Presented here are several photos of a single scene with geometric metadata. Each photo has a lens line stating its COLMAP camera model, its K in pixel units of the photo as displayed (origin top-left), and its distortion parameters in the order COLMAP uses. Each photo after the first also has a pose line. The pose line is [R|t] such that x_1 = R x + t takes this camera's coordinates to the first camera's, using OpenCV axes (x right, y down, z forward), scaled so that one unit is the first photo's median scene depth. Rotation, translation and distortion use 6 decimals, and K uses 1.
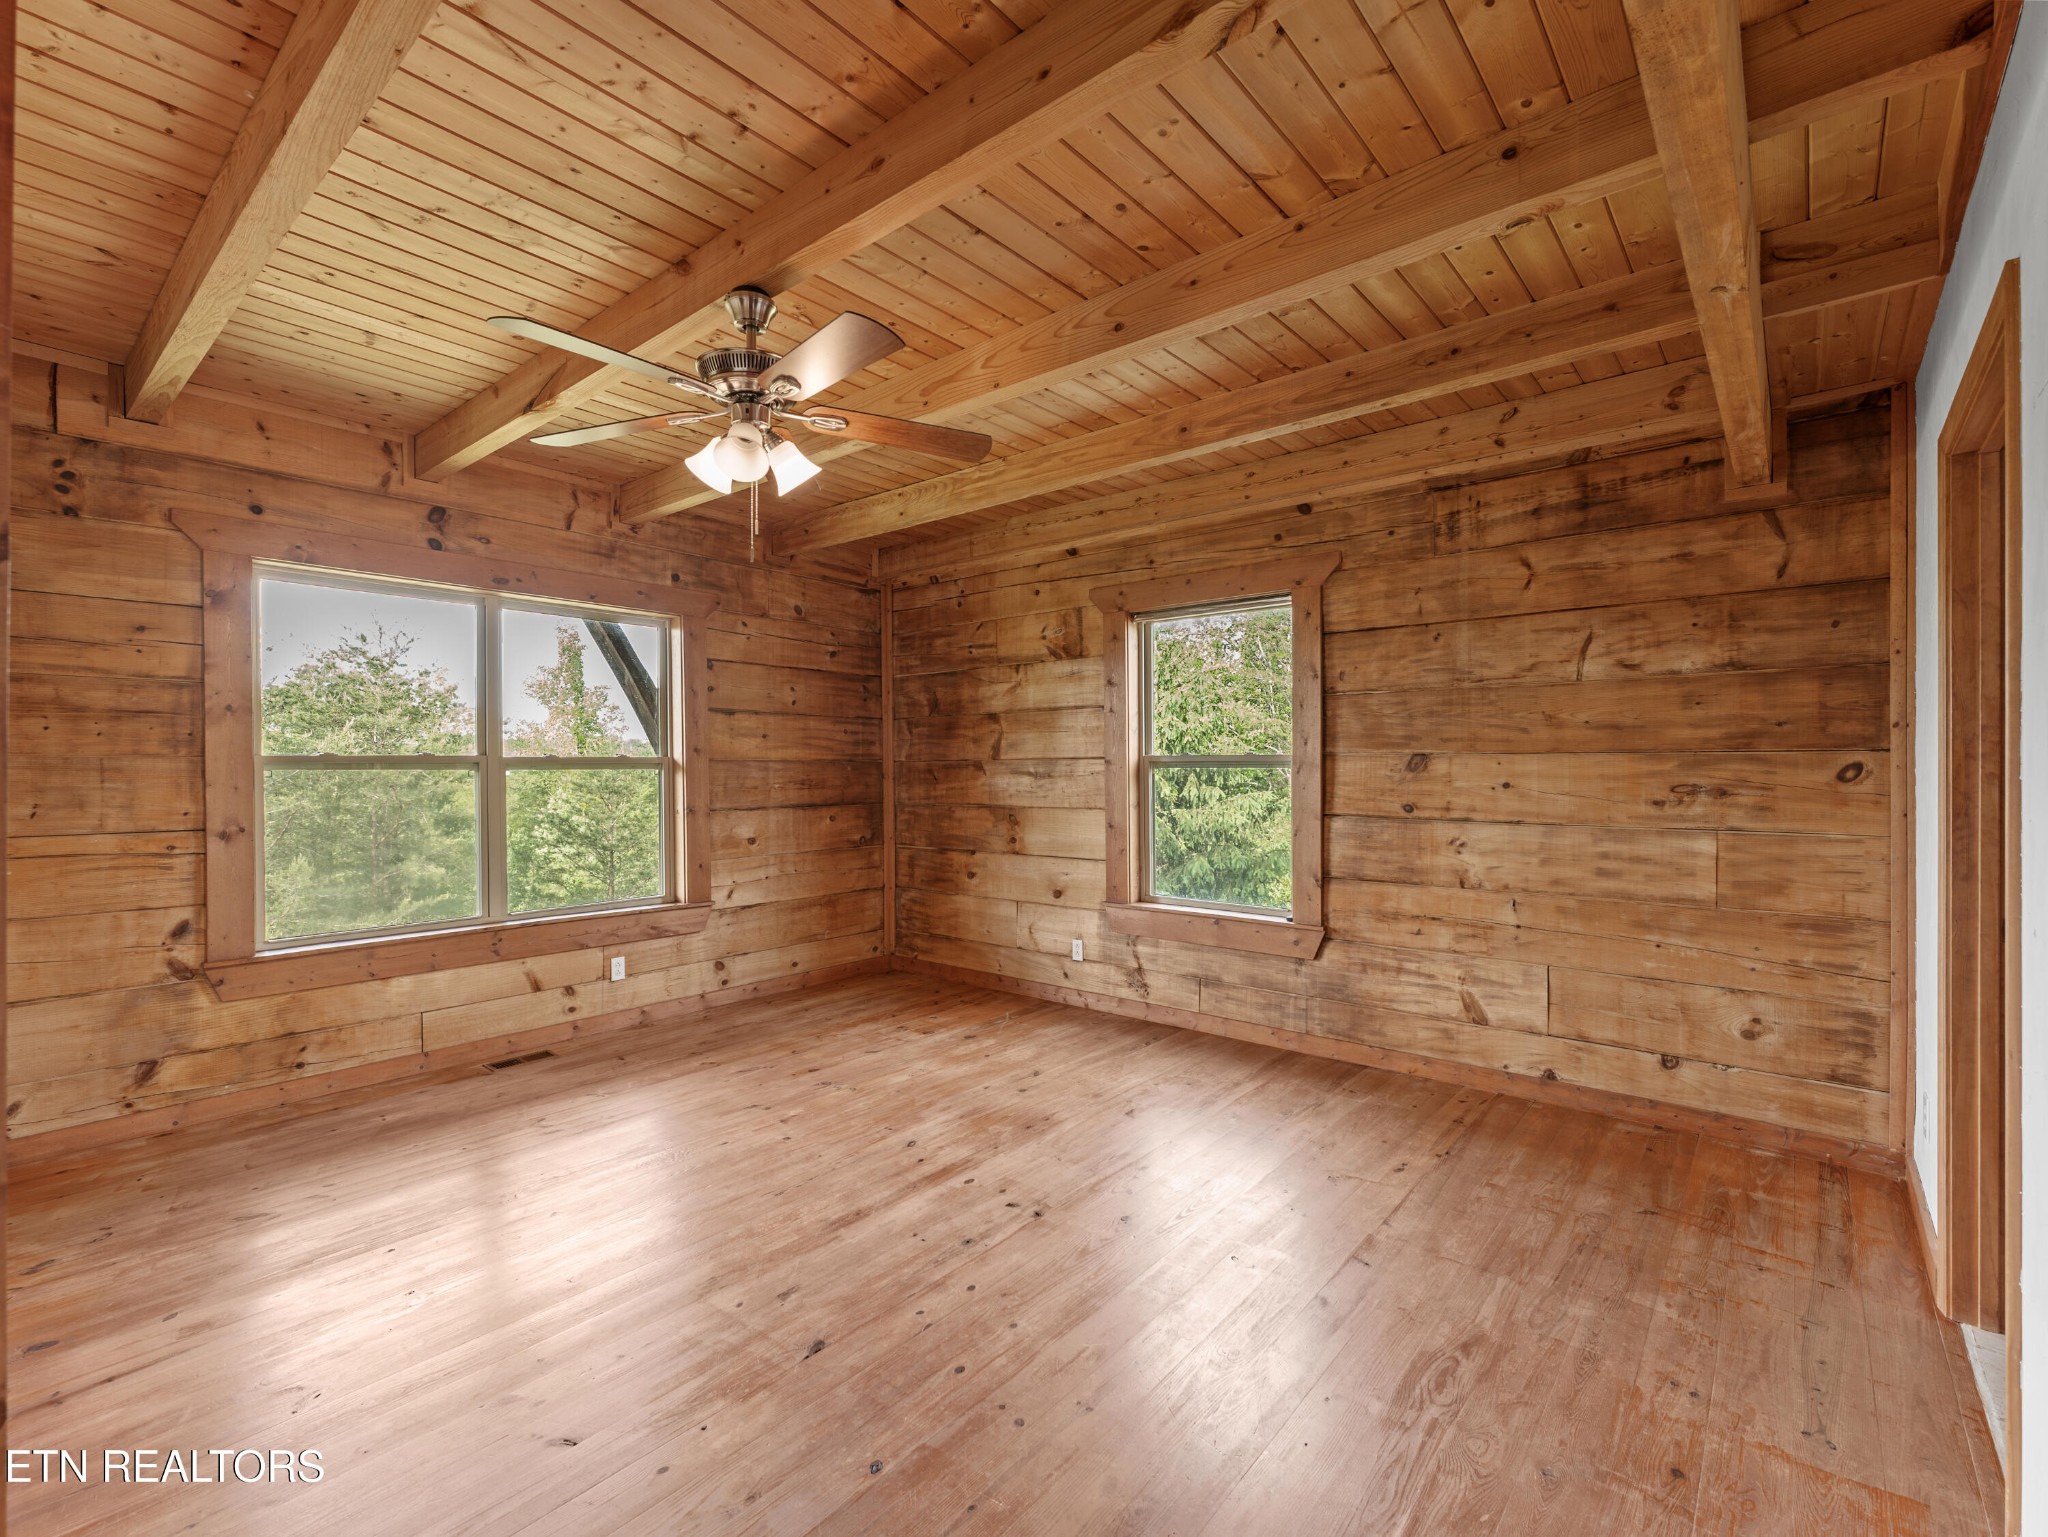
lens RADIAL K [[936.3, 0, 1026.1], [0, 936.3, 769.8], [0, 0, 1]] dist [-0.000379, 0.000594]
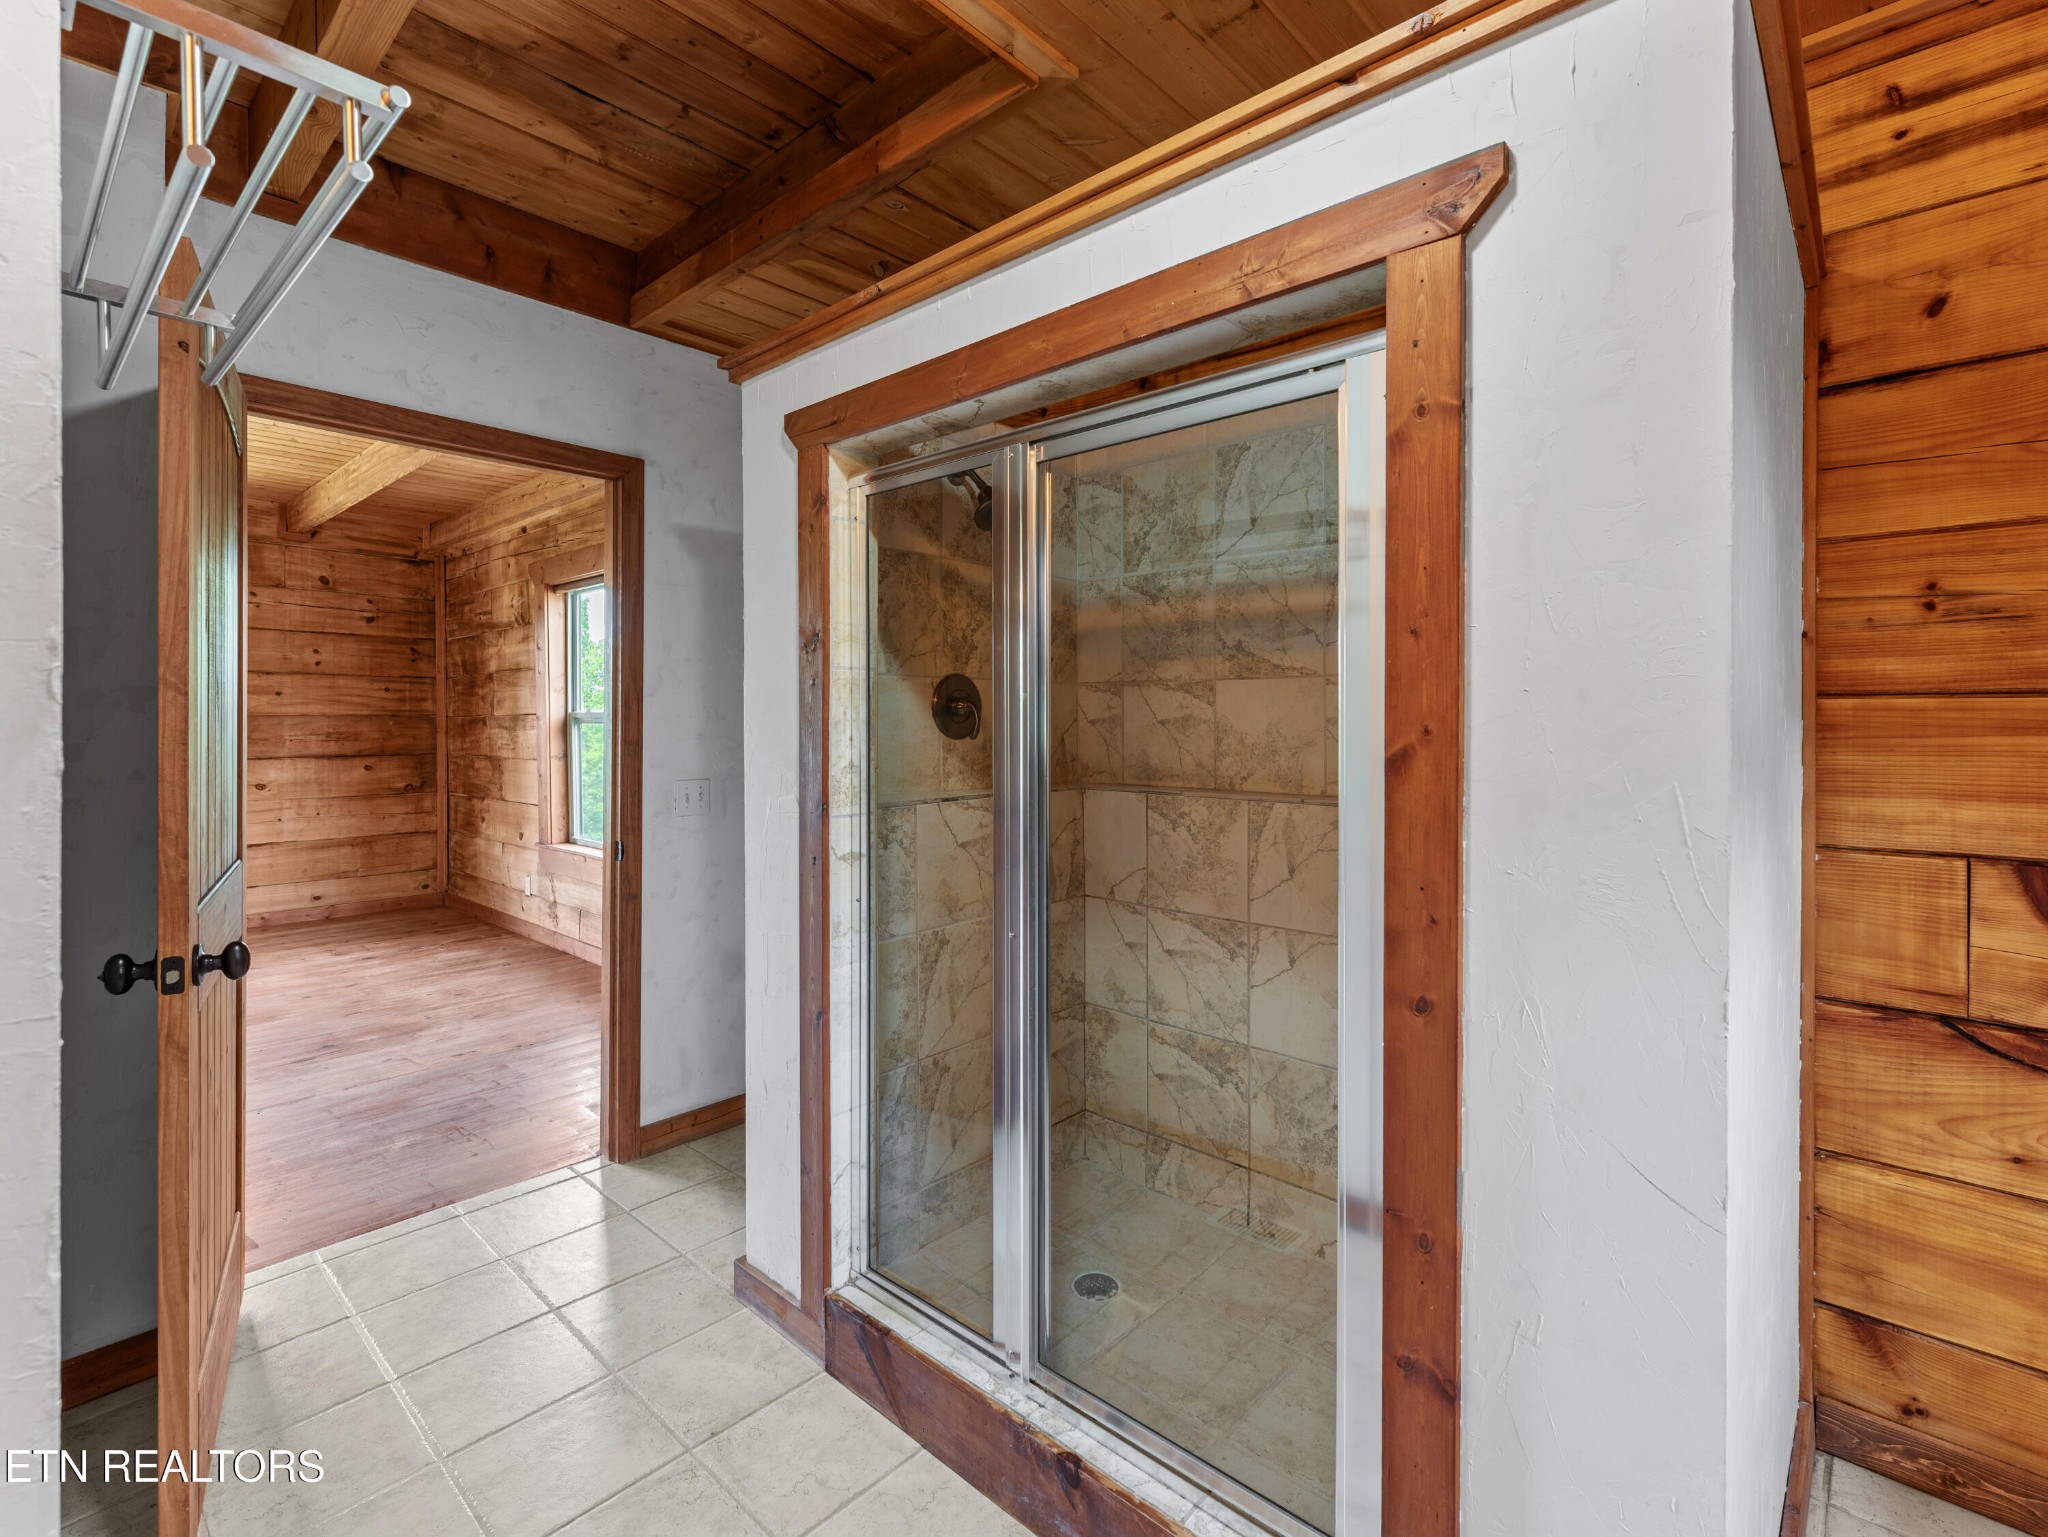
lens RADIAL K [[936.3, 0, 942.5], [0, 936.3, 728.3], [0, 0, 1]] dist [-0.000379, 0.000594]
pose [[0.999705, 0.004804, -0.023819, 0.499606], [-0.004742, 0.999985, 0.002673, -0.001014], [0.023832, -0.002559, 0.999713, -0.092890]]
